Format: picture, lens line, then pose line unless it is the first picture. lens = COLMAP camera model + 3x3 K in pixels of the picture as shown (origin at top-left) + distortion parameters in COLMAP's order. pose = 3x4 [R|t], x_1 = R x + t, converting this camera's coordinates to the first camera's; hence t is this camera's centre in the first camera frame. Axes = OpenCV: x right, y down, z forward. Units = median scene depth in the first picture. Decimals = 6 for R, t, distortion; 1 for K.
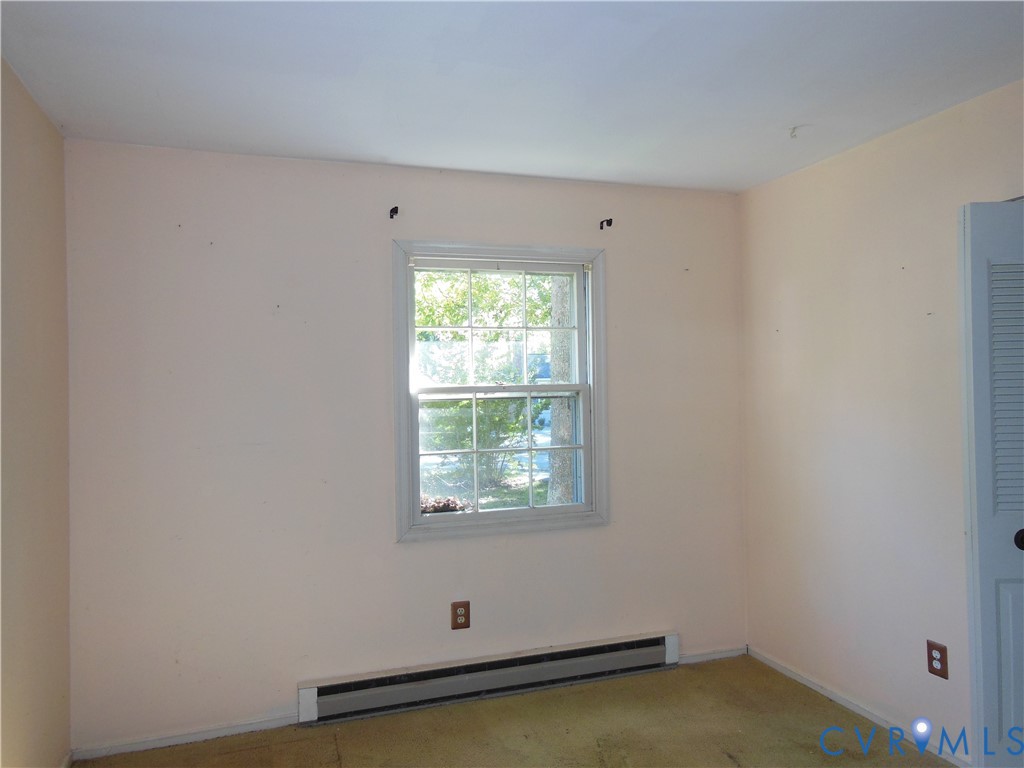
lens RADIAL K [[760.5, 0, 512.0], [0, 760.5, 384.0], [0, 0, 1]] dist [-0.026438, 0.071970]
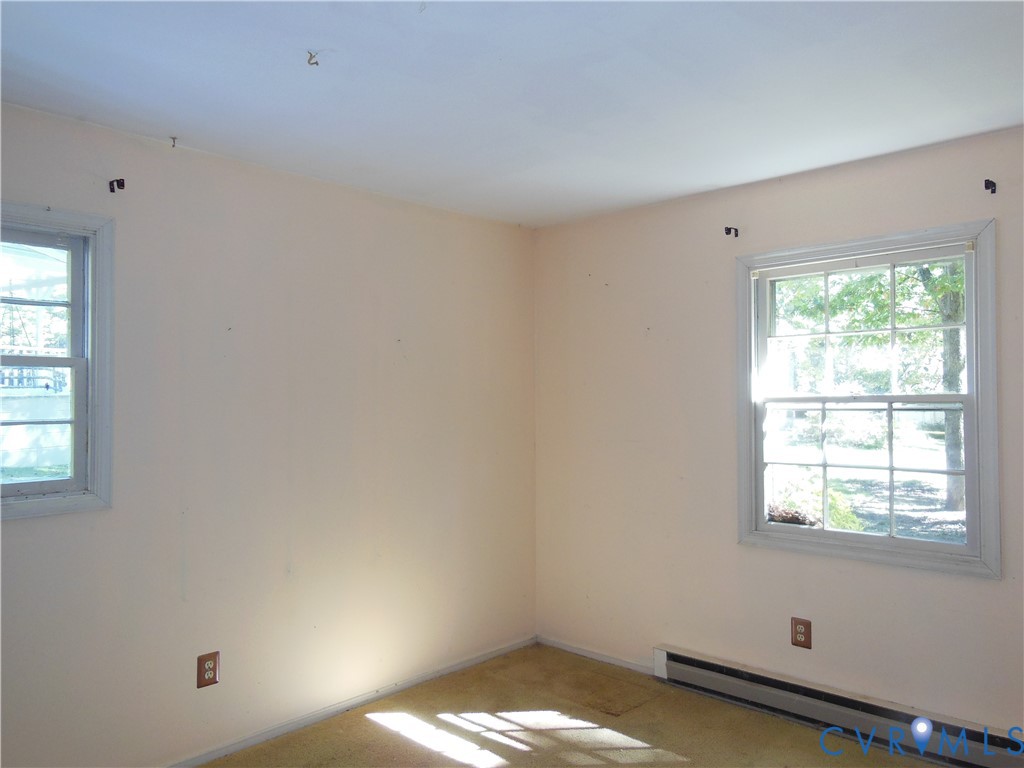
lens RADIAL K [[760.5, 0, 512.0], [0, 760.5, 384.0], [0, 0, 1]] dist [-0.026438, 0.071970]
pose [[0.453079, -0.004381, -0.891460, 0.627187], [0.002927, 0.999990, -0.003427, -0.009815], [0.891466, -0.001057, 0.453087, 0.234675]]
